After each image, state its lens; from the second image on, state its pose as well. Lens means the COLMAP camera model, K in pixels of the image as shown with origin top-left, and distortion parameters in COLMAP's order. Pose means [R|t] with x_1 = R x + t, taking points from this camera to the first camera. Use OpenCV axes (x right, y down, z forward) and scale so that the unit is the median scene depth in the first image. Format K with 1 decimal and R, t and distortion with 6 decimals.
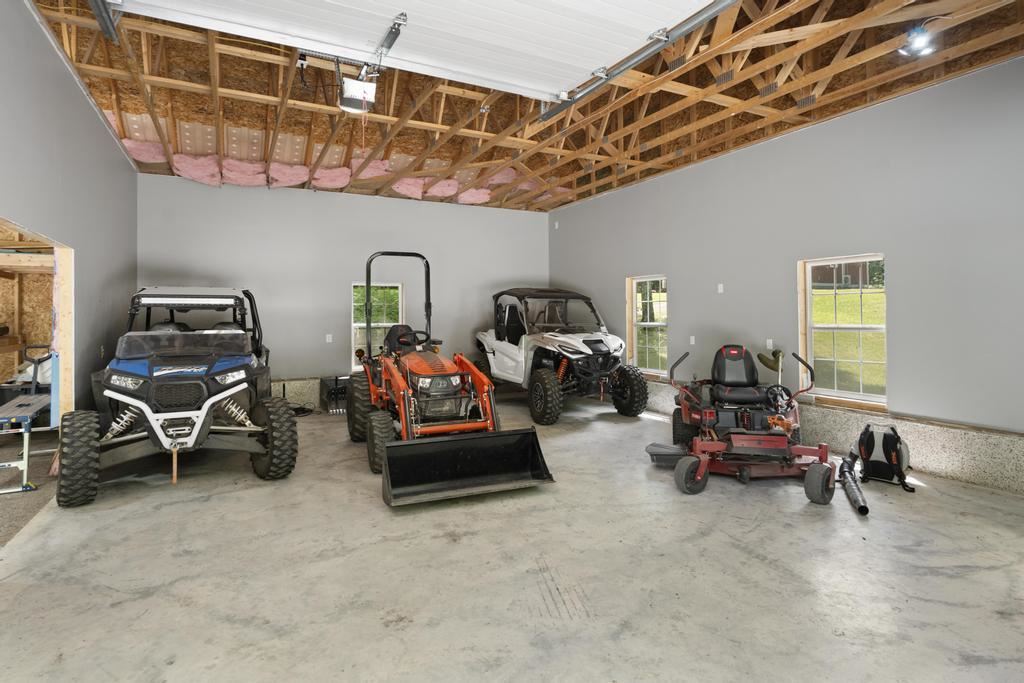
lens RADIAL K [[519.0, 0, 506.2], [0, 519.0, 331.1], [0, 0, 1]] dist [-0.003005, -0.001480]
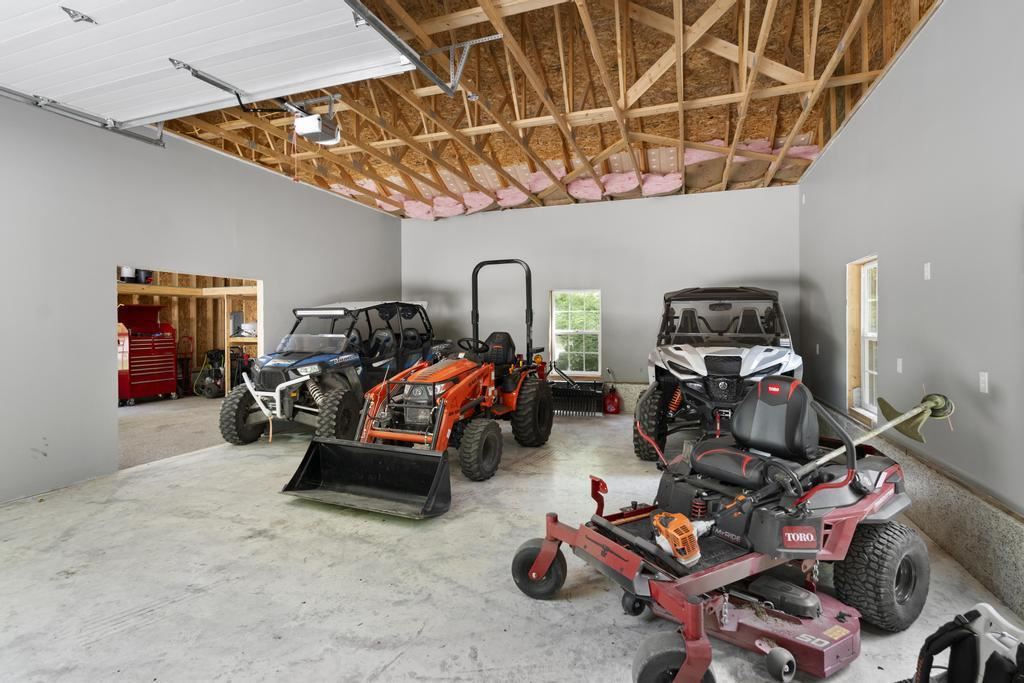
lens RADIAL K [[487.1, 0, 511.5], [0, 487.1, 338.7], [0, 0, 1]] dist [-0.000842, -0.001254]
pose [[0.694105, 0.022888, -0.719510, 0.880002], [-0.018590, 0.999731, 0.013868, -0.021699], [0.719634, 0.003750, 0.694344, 0.628314]]
